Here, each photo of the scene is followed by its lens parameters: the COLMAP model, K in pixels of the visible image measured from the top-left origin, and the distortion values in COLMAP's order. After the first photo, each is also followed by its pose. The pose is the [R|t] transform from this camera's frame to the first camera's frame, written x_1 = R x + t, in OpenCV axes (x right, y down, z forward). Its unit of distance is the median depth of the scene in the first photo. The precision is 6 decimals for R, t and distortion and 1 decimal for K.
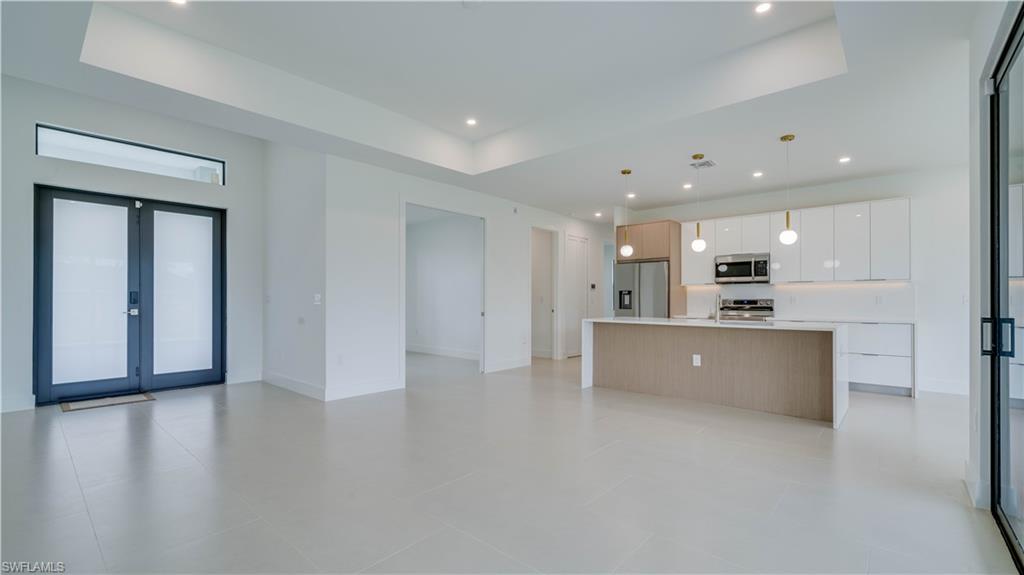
lens RADIAL K [[436.9, 0, 511.0], [0, 436.9, 297.9], [0, 0, 1]] dist [0.000264, 0.000057]
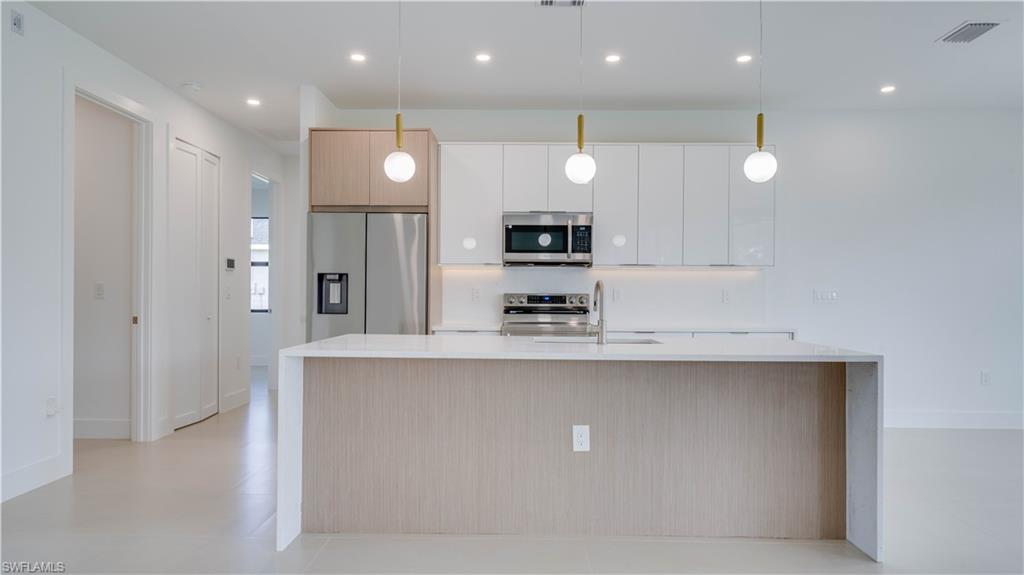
lens RADIAL K [[610.2, 0, 511.9], [0, 610.2, 296.1], [0, 0, 1]] dist [-0.002222, -0.000291]
pose [[0.757529, 0.001507, 0.652800, -0.008549], [-0.008808, 0.999930, 0.007912, 0.000383], [-0.652742, -0.011744, 0.757489, 0.436225]]
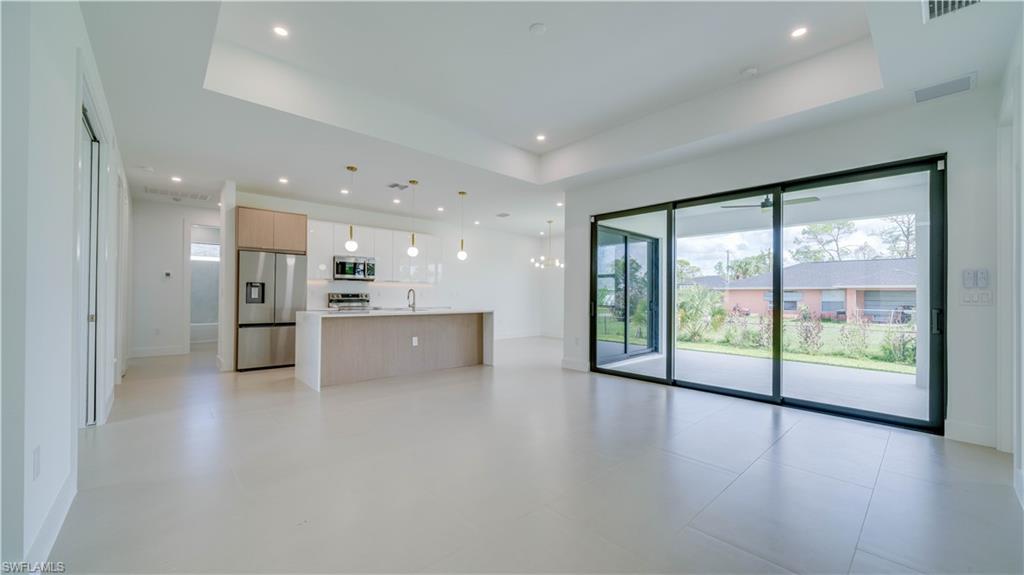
lens RADIAL K [[383.3, 0, 509.7], [0, 383.3, 291.1], [0, 0, 1]] dist [0.000405, 0.000027]
pose [[0.106163, 0.008544, 0.994312, -0.486852], [-0.011529, 0.999906, -0.007361, 0.000157], [-0.994282, -0.010682, 0.106252, 0.441791]]
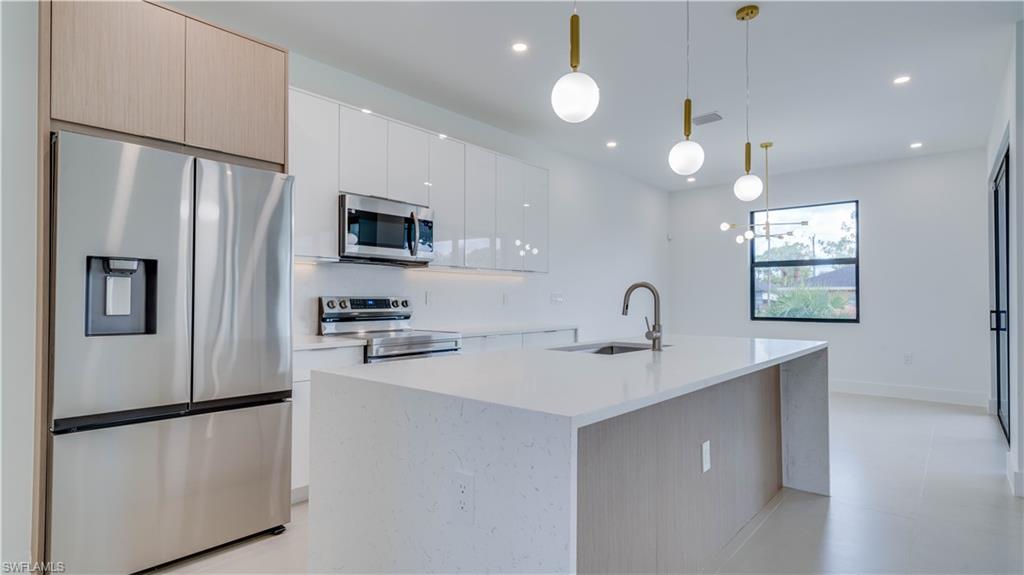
lens RADIAL K [[518.8, 0, 509.7], [0, 518.8, 291.1], [0, 0, 1]] dist [0.002076, 0.000176]
pose [[-0.010439, 0.013906, 0.999849, -0.020348], [-0.007192, 0.999876, -0.013982, 0.003740], [-0.999920, -0.007337, -0.010338, 0.858347]]
